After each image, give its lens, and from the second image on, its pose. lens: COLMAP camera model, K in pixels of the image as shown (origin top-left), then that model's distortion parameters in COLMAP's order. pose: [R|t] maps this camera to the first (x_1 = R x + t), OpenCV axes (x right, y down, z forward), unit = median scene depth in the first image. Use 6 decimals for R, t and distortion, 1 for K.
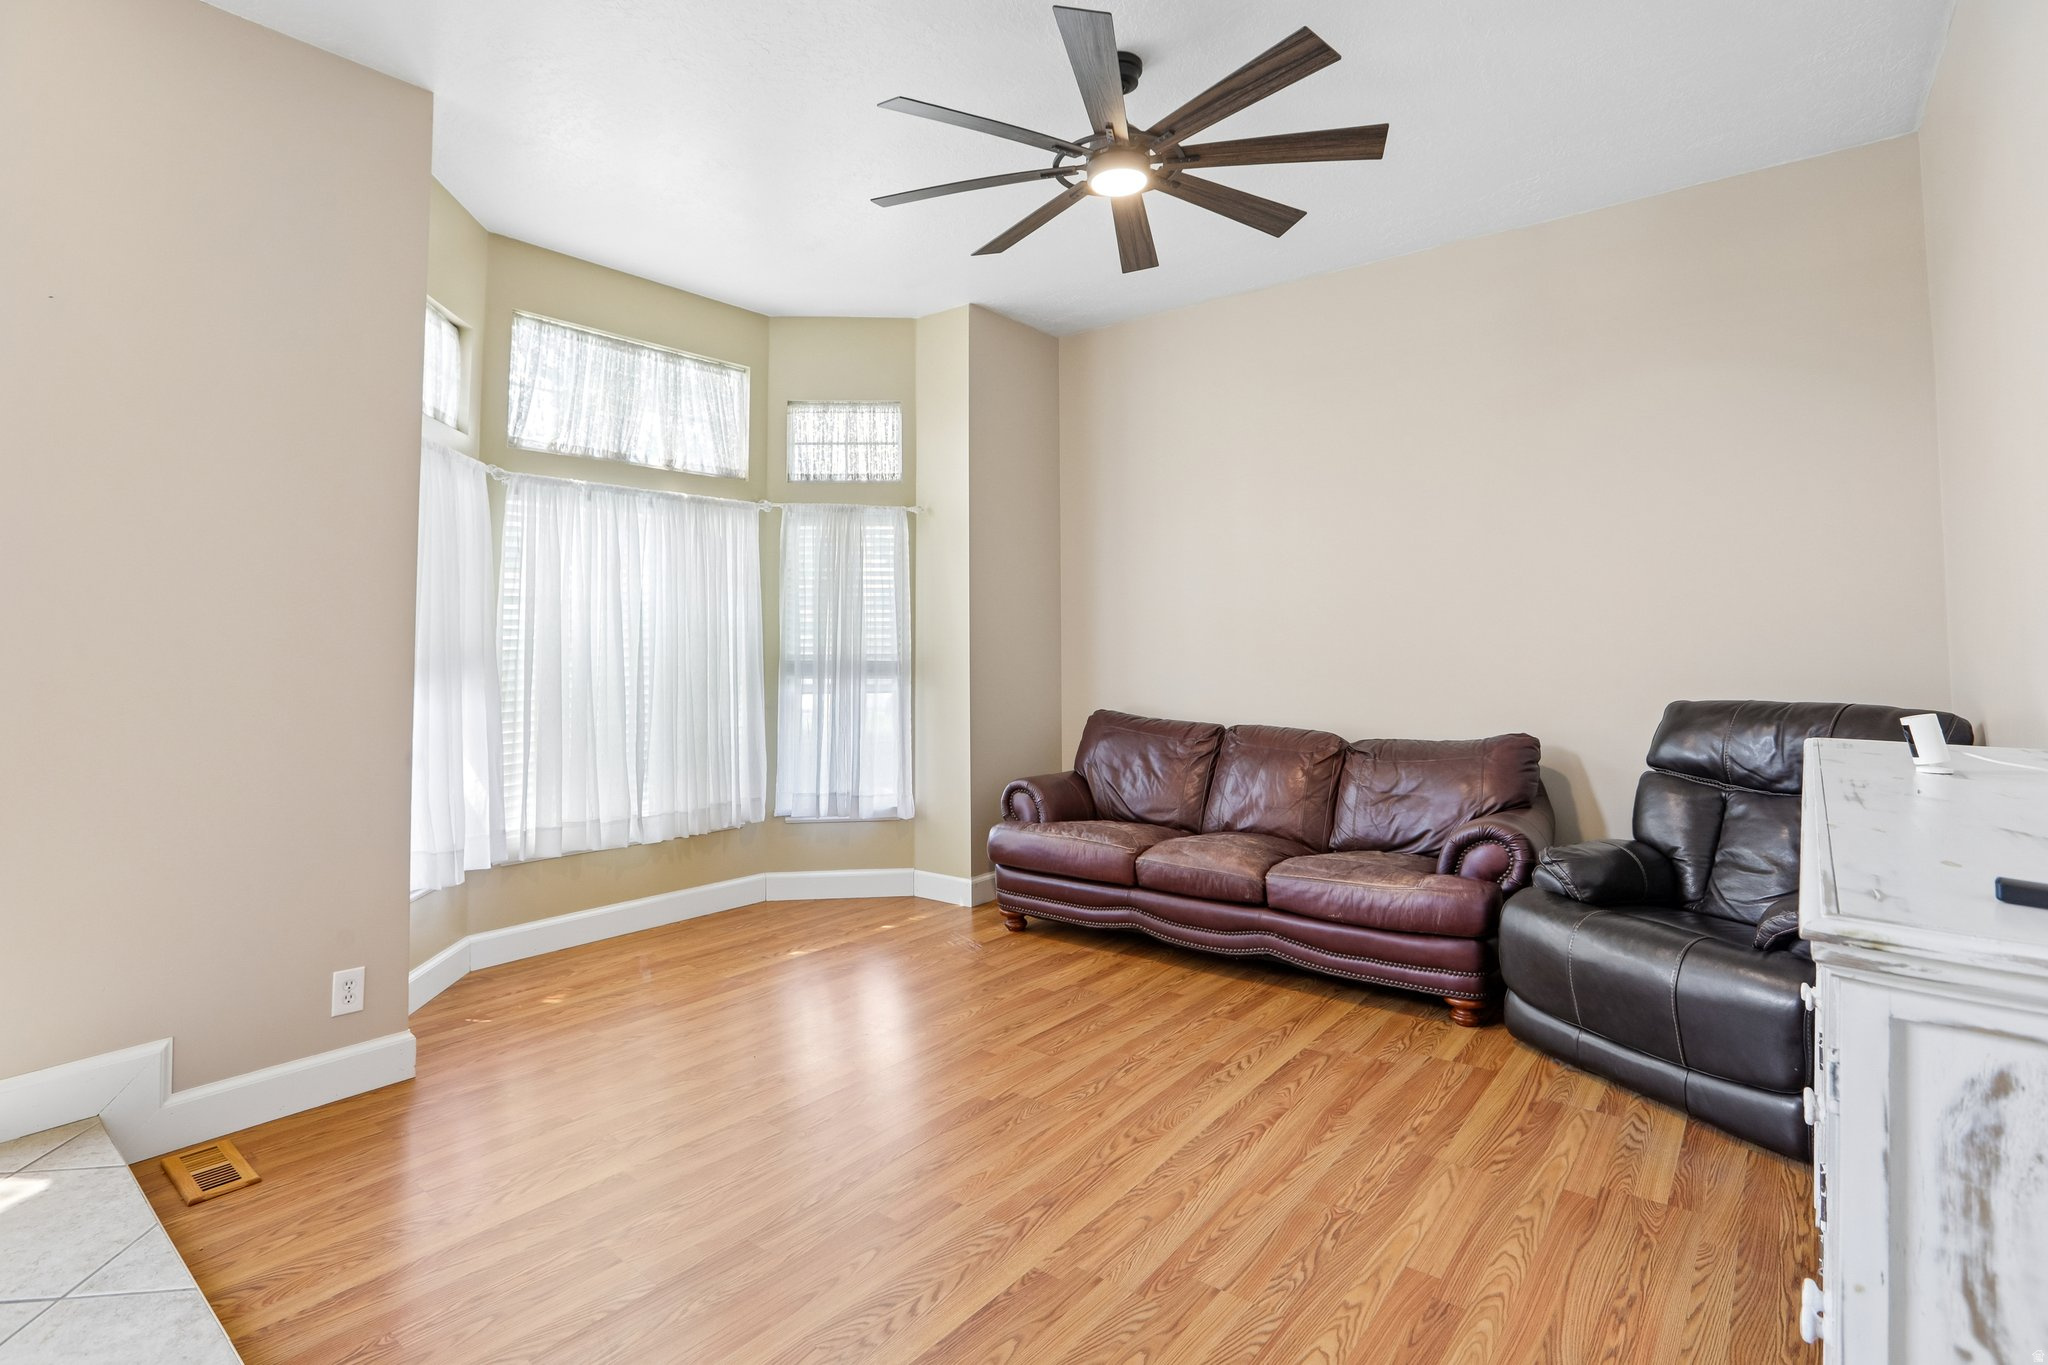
lens RADIAL K [[960.1, 0, 1025.7], [0, 960.1, 678.2], [0, 0, 1]] dist [-0.063480, 0.030267]
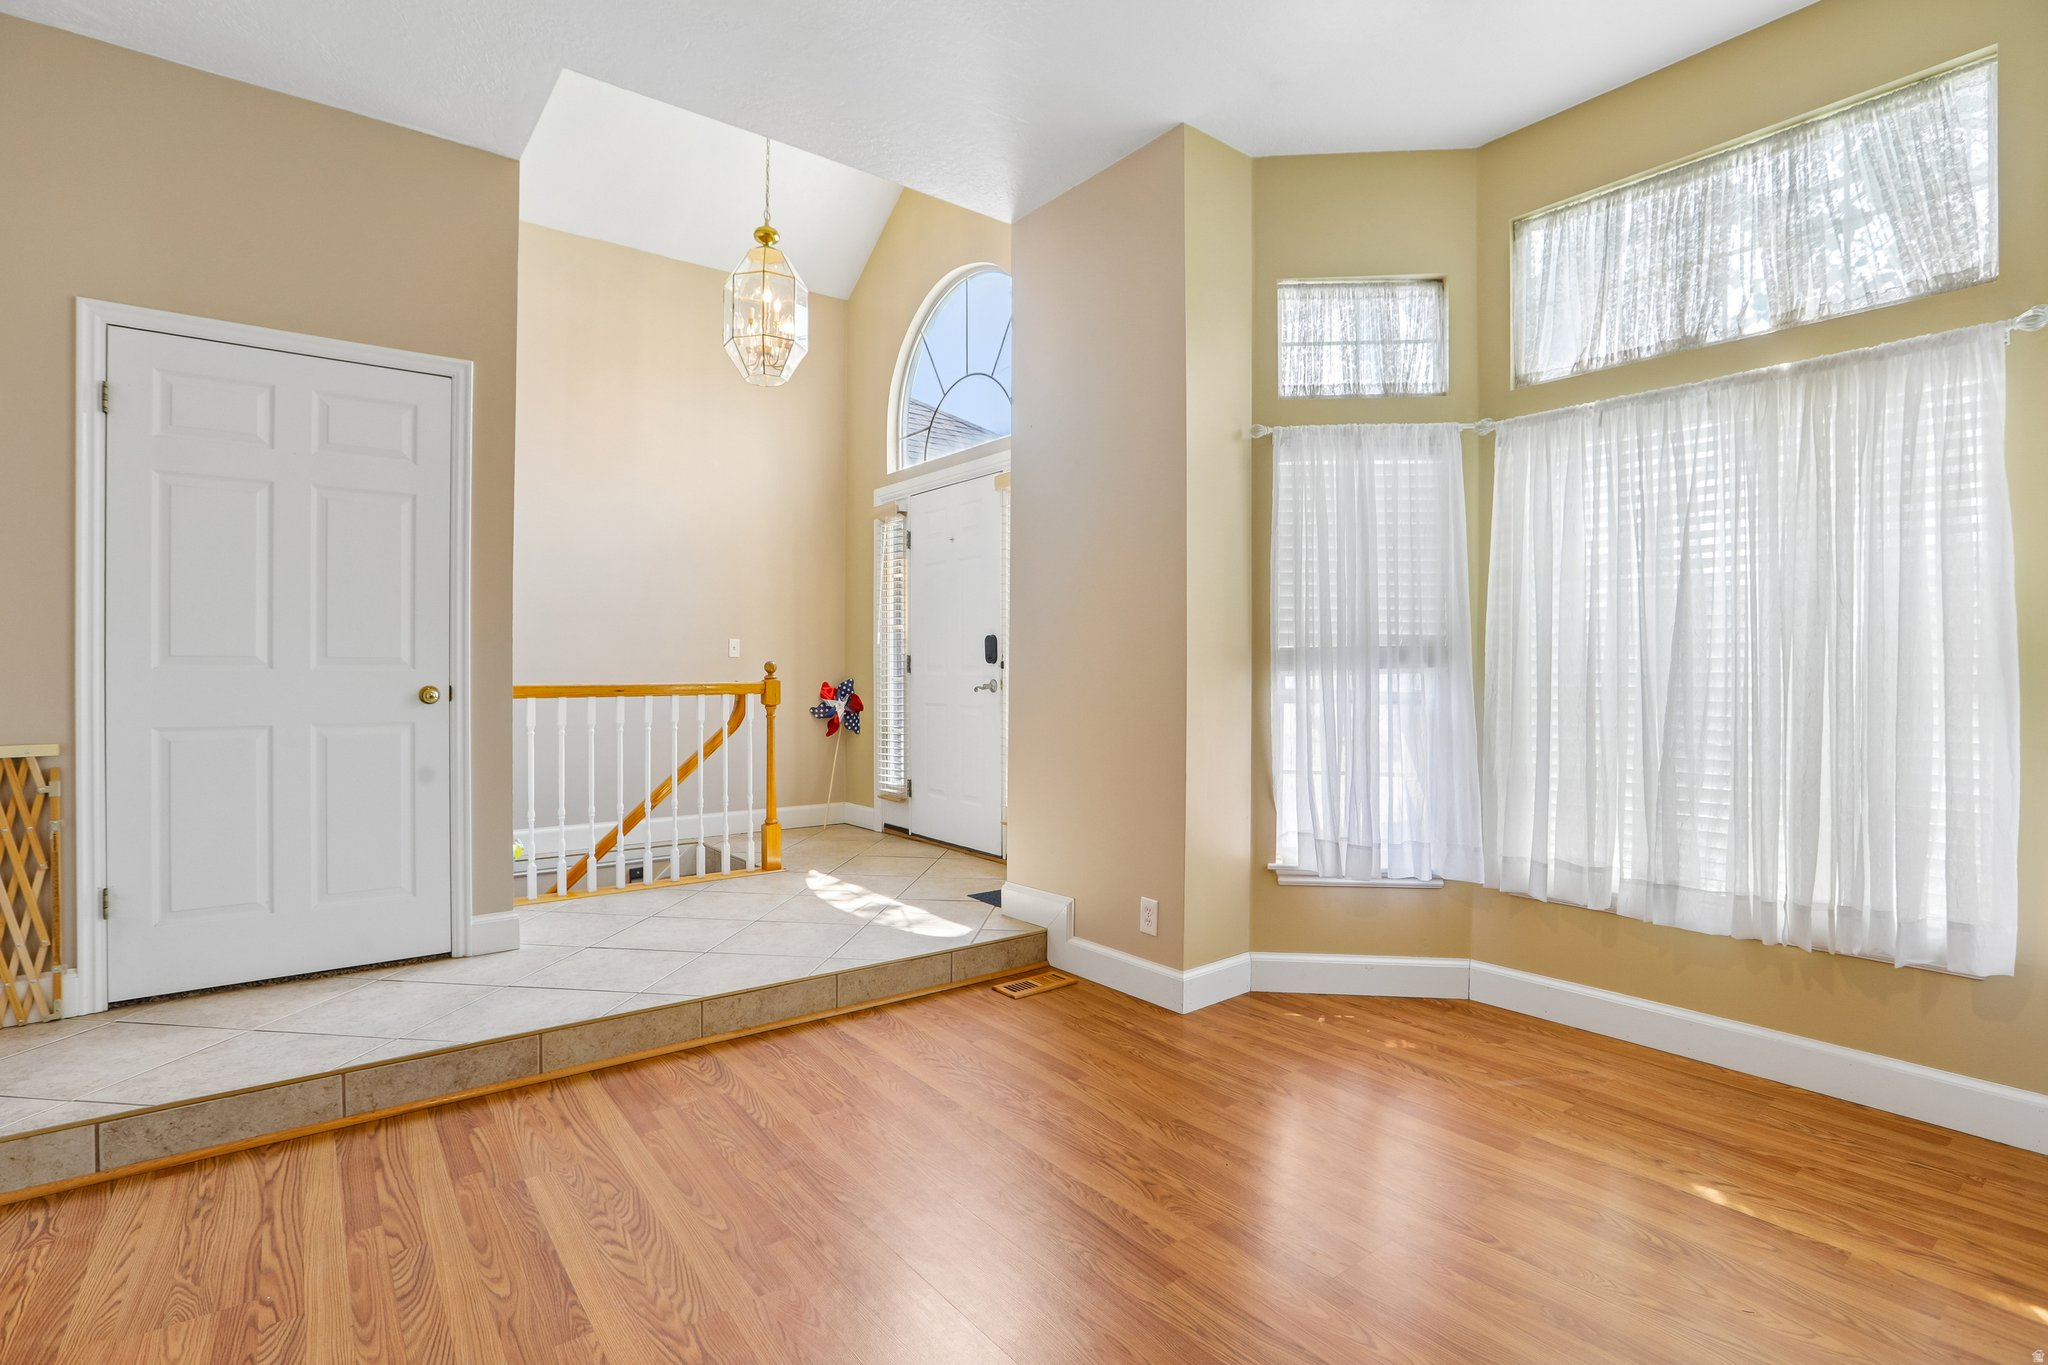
lens RADIAL K [[977.9, 0, 1024.0], [0, 977.9, 682.5], [0, 0, 1]] dist [0.001135, 0.000655]
pose [[-0.218026, 0.022845, -0.975675, 0.386744], [-0.022900, 0.999331, 0.028517, -0.003196], [0.975674, 0.028560, -0.217357, 0.765772]]
